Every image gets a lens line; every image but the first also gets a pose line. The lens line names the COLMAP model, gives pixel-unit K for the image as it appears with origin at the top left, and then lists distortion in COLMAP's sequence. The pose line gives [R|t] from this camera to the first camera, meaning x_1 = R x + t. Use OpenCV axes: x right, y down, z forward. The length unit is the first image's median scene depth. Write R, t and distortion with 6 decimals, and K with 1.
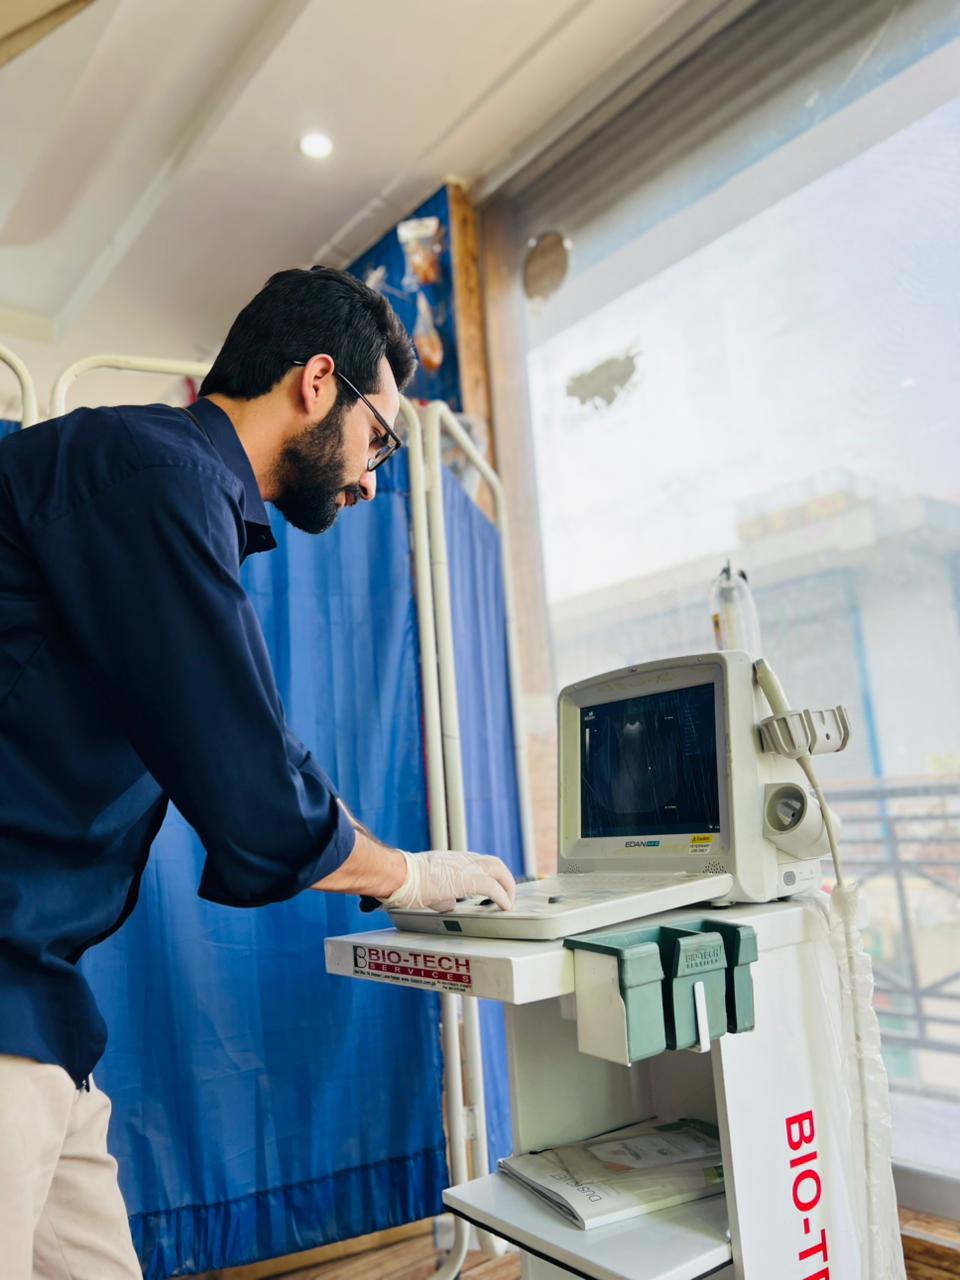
lens RADIAL K [[959.5, 0, 480.0], [0, 959.5, 640.0], [0, 0, 1]] dist [0.055921, -0.051796]
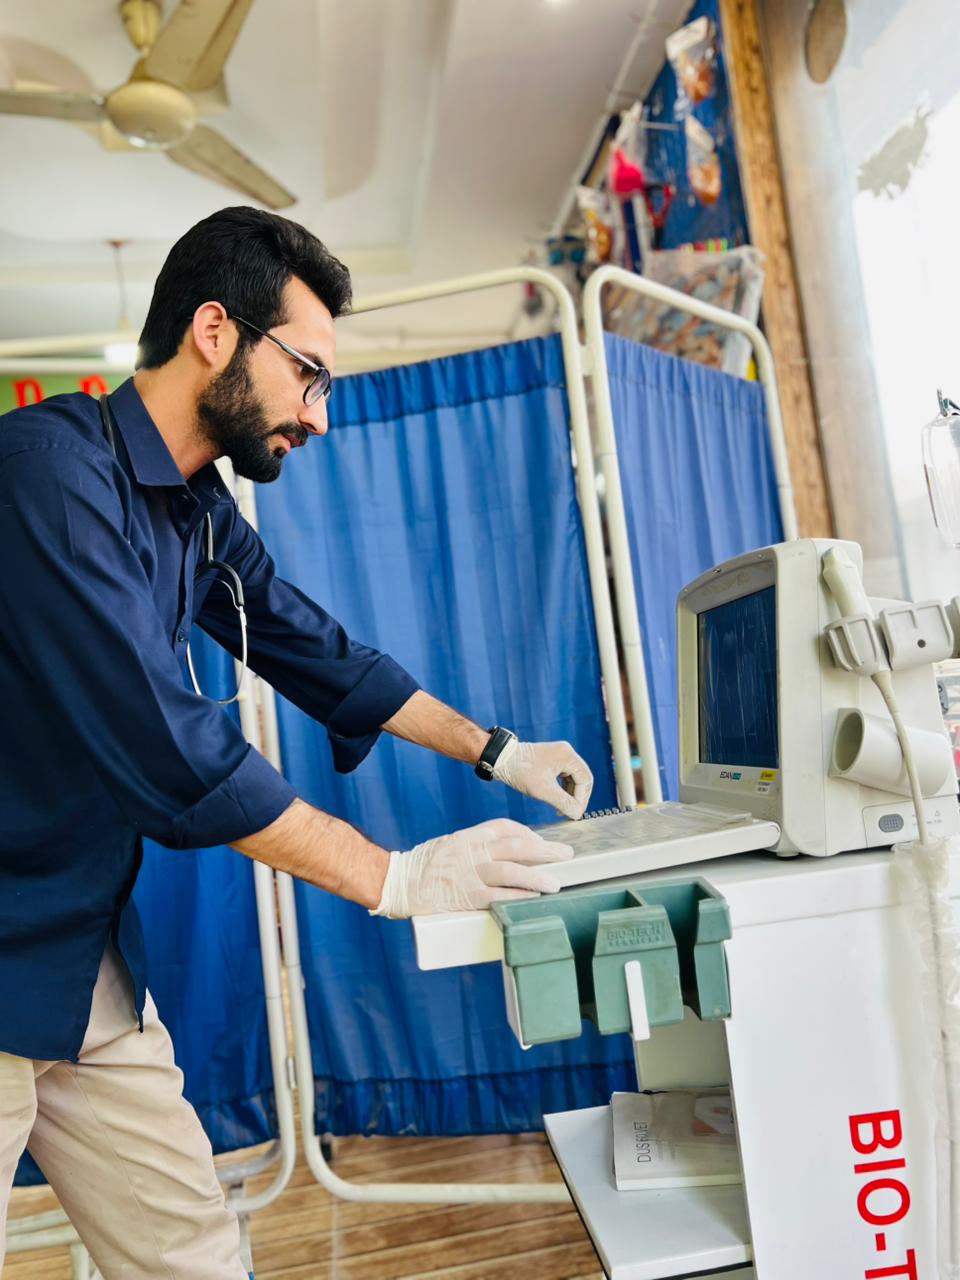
lens RADIAL K [[959.5, 0, 480.0], [0, 959.5, 640.0], [0, 0, 1]] dist [0.055921, -0.051796]
pose [[0.865060, -0.067597, -0.497093, 0.354714], [0.137690, 0.984820, 0.105693, -0.023841], [0.482403, -0.159876, 0.861236, 0.153245]]
